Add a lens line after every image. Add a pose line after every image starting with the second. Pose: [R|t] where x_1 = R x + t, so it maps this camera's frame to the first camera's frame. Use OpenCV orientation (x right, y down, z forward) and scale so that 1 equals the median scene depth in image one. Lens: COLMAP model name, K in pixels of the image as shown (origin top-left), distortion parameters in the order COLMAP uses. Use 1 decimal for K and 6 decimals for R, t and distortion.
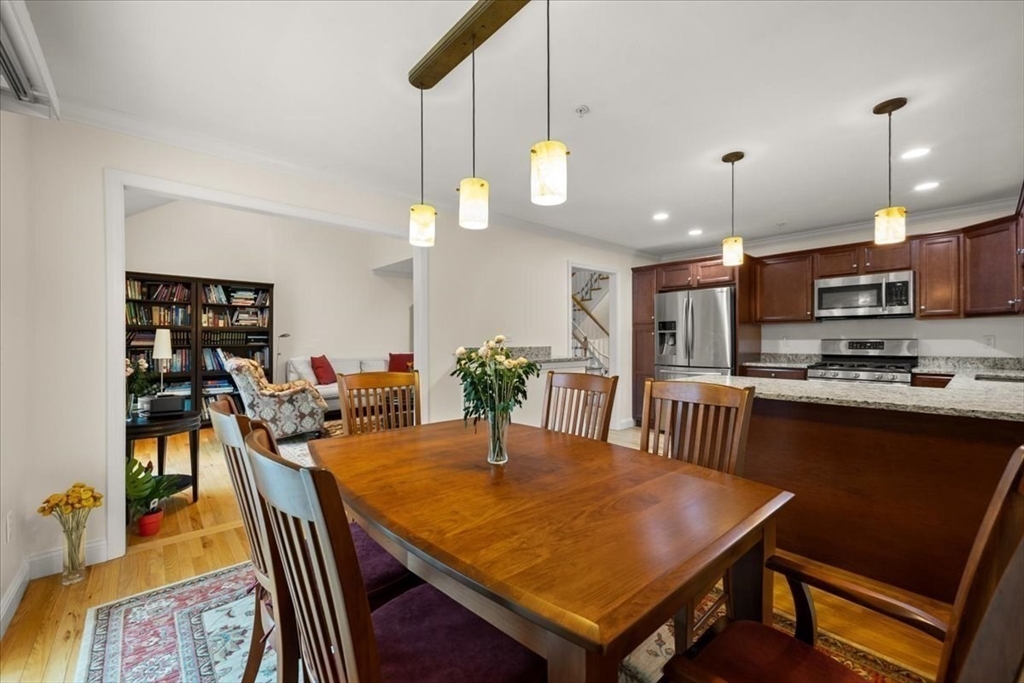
lens RADIAL K [[410.9, 0, 507.9], [0, 410.9, 340.8], [0, 0, 1]] dist [0.011389, -0.000390]
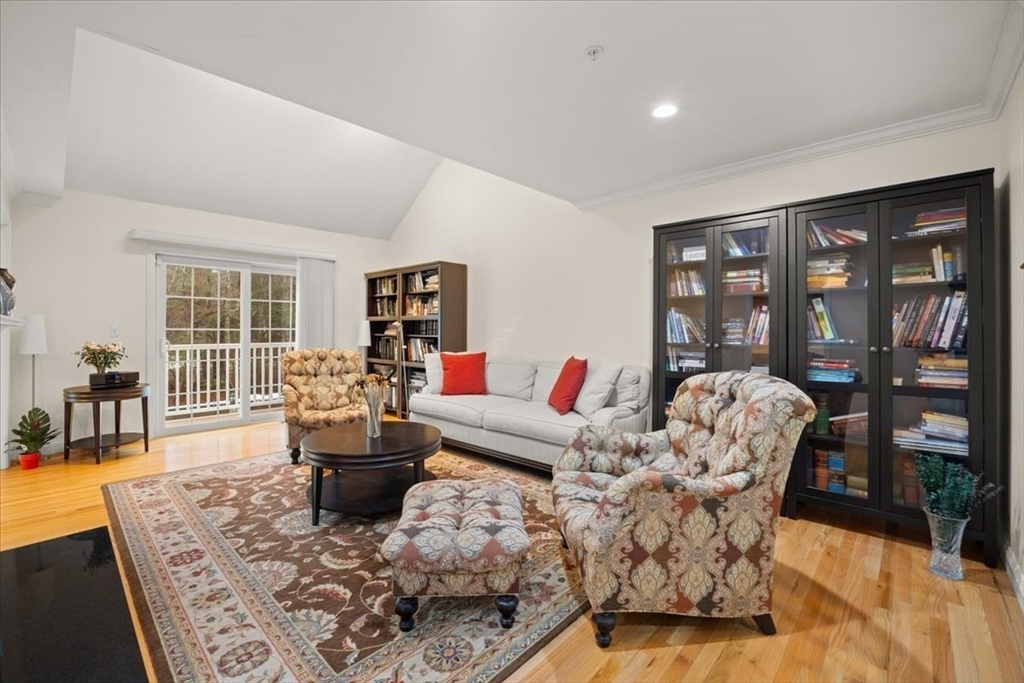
lens RADIAL K [[434.2, 0, 496.2], [0, 434.2, 318.1], [0, 0, 1]] dist [-0.002636, -0.000478]
pose [[0.078006, -0.022633, -0.996696, 0.336736], [-0.008665, 0.999689, -0.023379, -0.006623], [0.996915, 0.010460, 0.077785, 1.166912]]
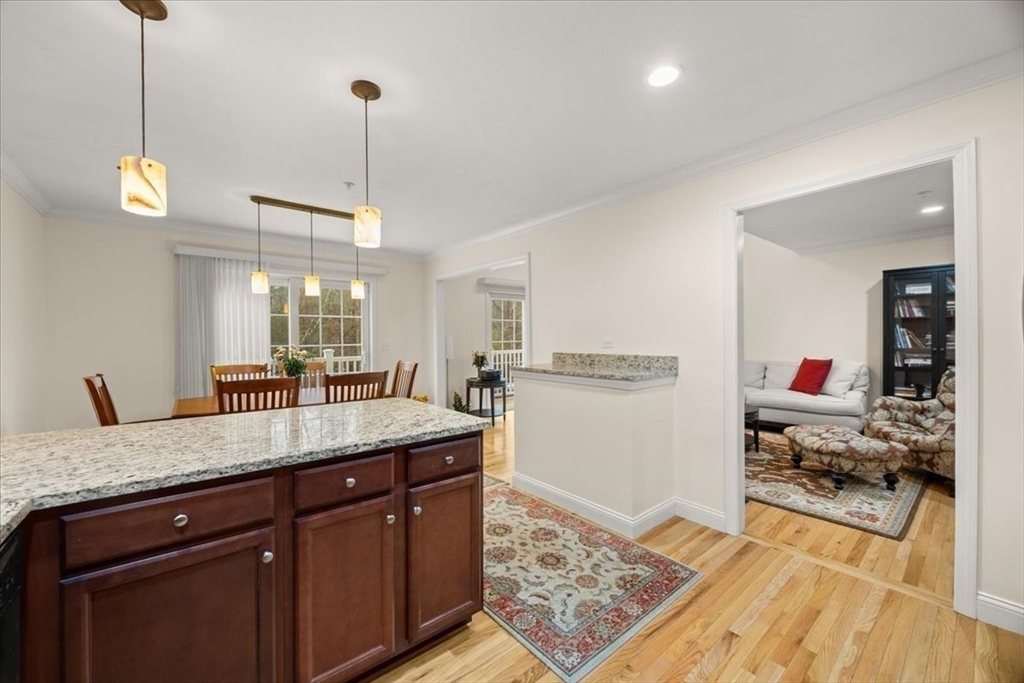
lens RADIAL K [[395.4, 0, 507.8], [0, 395.4, 338.7], [0, 0, 1]] dist [-0.003242, -0.000148]
pose [[-0.032931, 0.006075, -0.999439, 0.618644], [0.003903, 0.999975, 0.005950, -0.016467], [0.999450, -0.003705, -0.032954, 0.645117]]
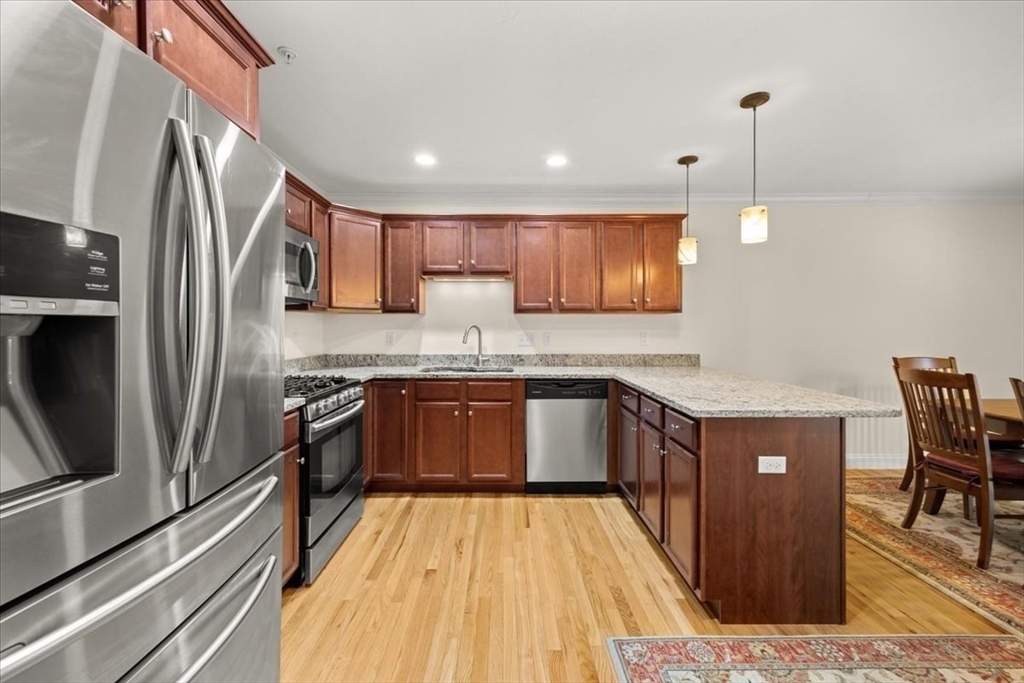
lens RADIAL K [[414.7, 0, 508.3], [0, 414.7, 330.8], [0, 0, 1]] dist [0.007450, -0.000166]
pose [[-0.759189, -0.001723, 0.650868, 0.201358], [0.004259, 0.999962, 0.007615, -0.014467], [-0.650856, 0.008553, -0.759153, 0.964584]]
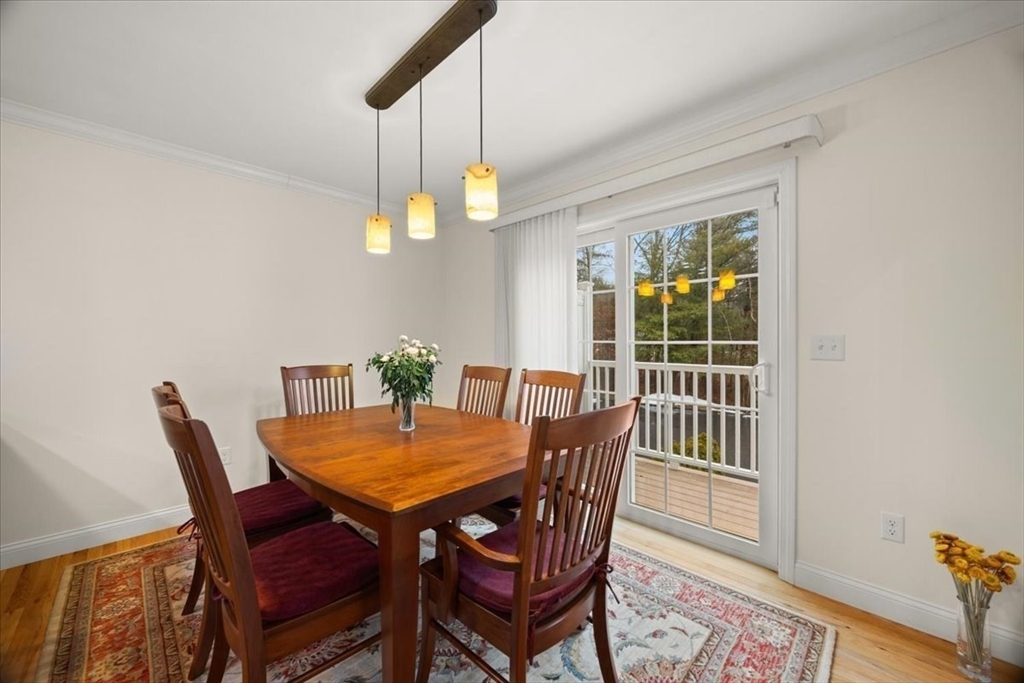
lens RADIAL K [[389.3, 0, 512.0], [0, 389.3, 341.5], [0, 0, 1]] dist [-0.003798, -0.000168]
pose [[-0.997995, 0.001143, -0.063287, -0.077920], [0.000920, 0.999993, 0.003559, -0.000747], [0.063291, 0.003493, -0.997989, 0.624454]]
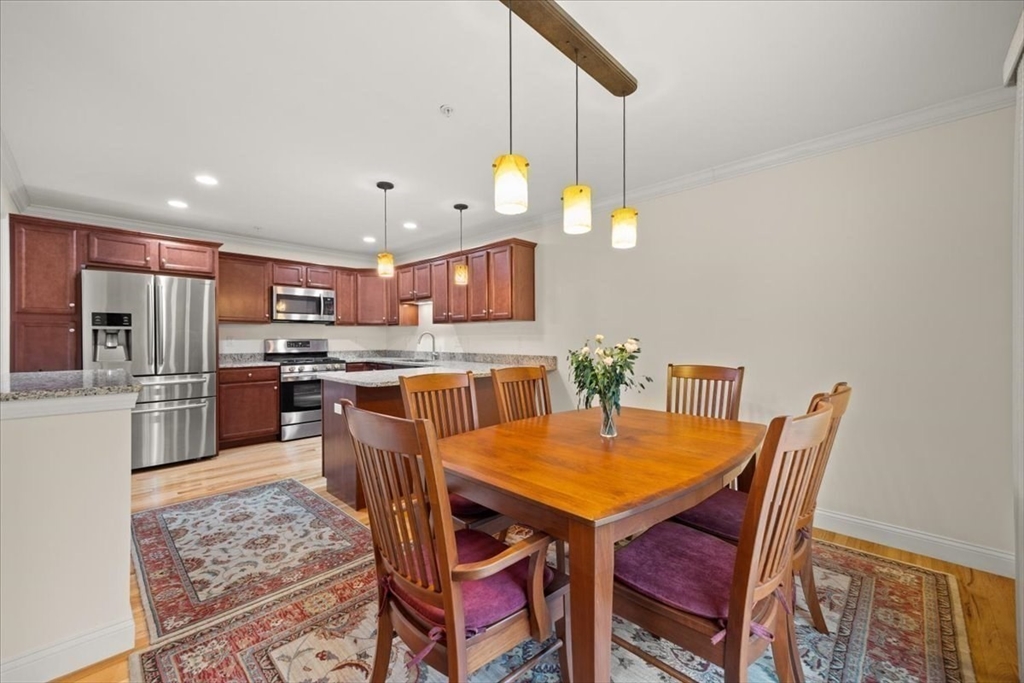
lens RADIAL K [[410.9, 0, 507.9], [0, 410.9, 340.8], [0, 0, 1]] dist [0.011389, -0.000390]
pose [[-0.074876, -0.003279, 0.997187, -0.338701], [0.003850, 0.999986, 0.003577, -0.000766], [-0.997185, 0.004107, -0.074863, 0.380190]]
